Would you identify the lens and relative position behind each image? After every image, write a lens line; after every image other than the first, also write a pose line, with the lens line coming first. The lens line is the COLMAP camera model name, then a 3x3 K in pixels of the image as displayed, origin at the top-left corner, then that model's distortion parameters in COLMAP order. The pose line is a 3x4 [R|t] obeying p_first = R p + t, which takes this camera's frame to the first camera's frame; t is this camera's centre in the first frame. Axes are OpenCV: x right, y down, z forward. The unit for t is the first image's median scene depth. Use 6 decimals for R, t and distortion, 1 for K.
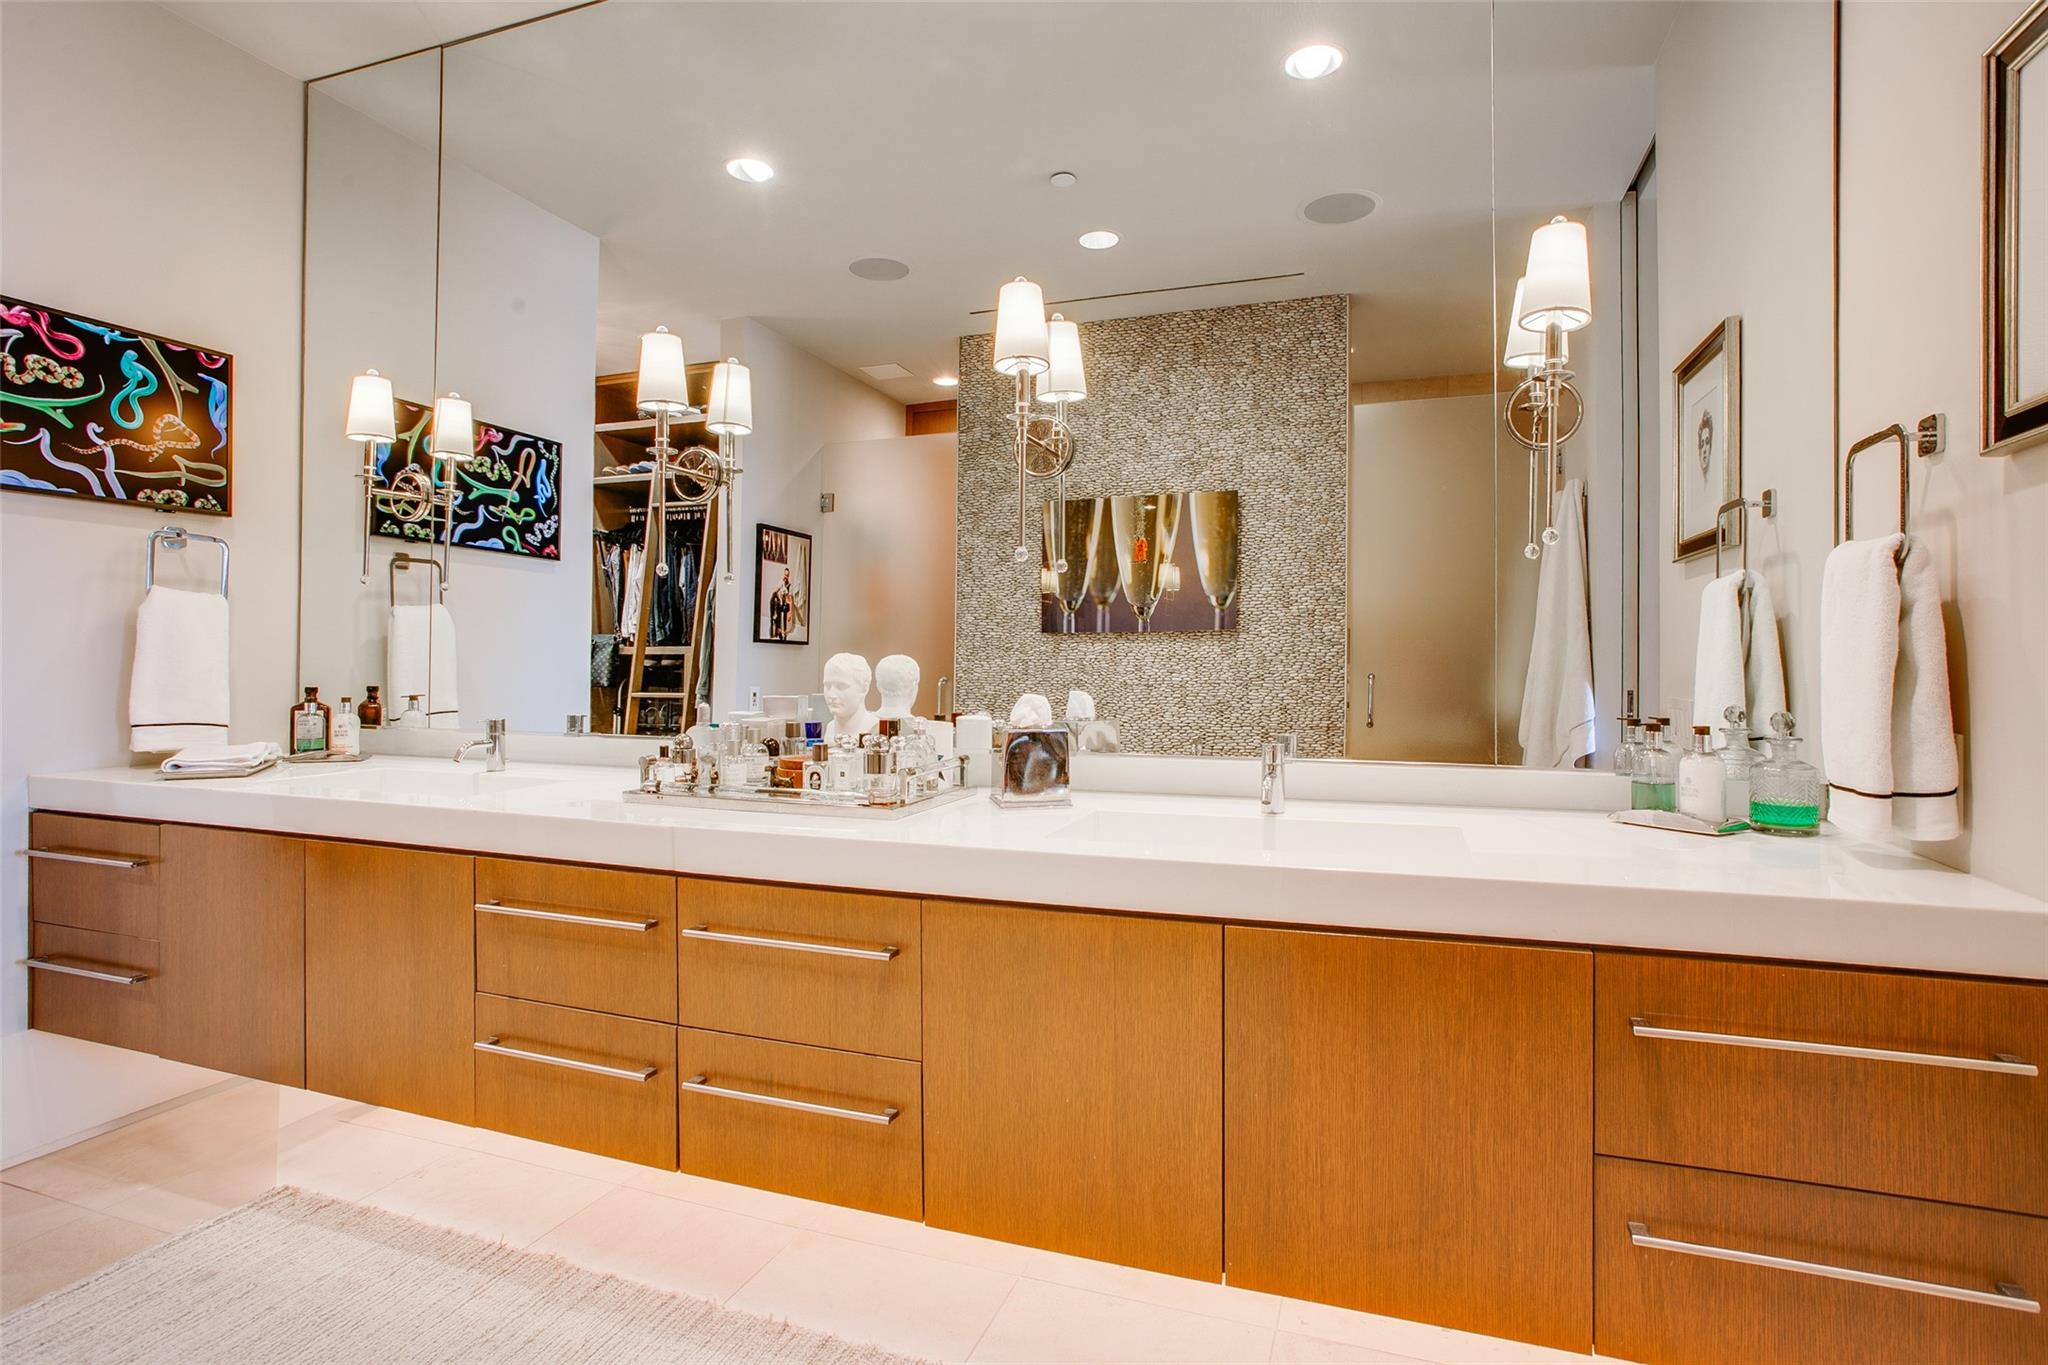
lens RADIAL K [[1057.3, 0, 961.0], [0, 1057.3, 669.0], [0, 0, 1]] dist [-0.055498, 0.049518]
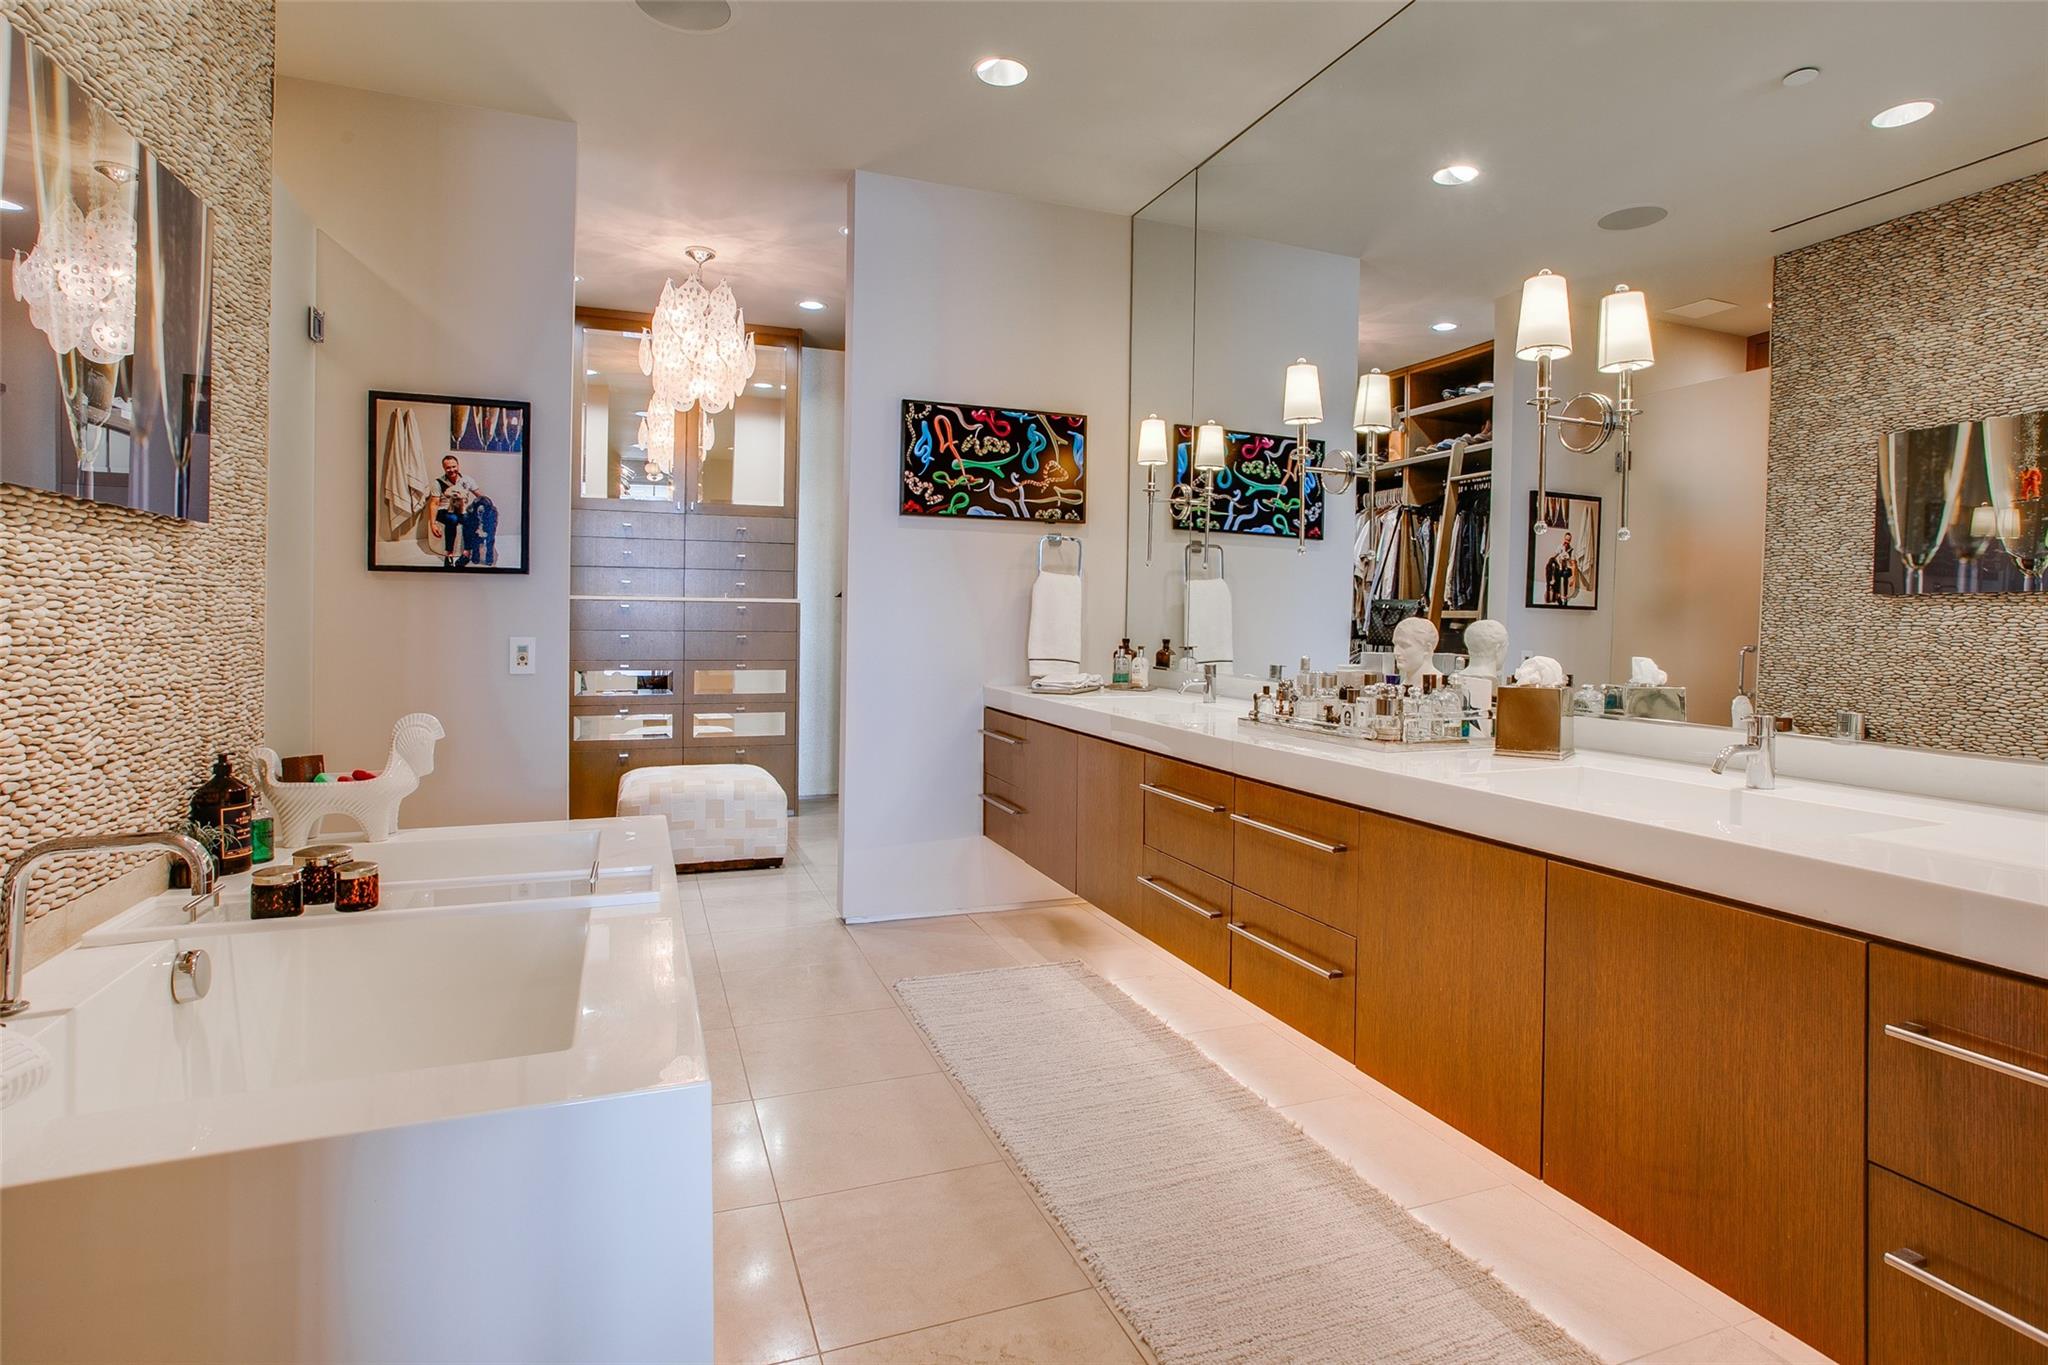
lens RADIAL K [[1021.6, 0, 992.9], [0, 1021.6, 665.6], [0, 0, 1]] dist [-0.042097, 0.074989]
pose [[0.665136, 0.041820, -0.745550, 0.315770], [-0.017175, 0.999023, 0.040715, 0.000564], [0.746525, -0.014276, 0.665204, -0.080147]]
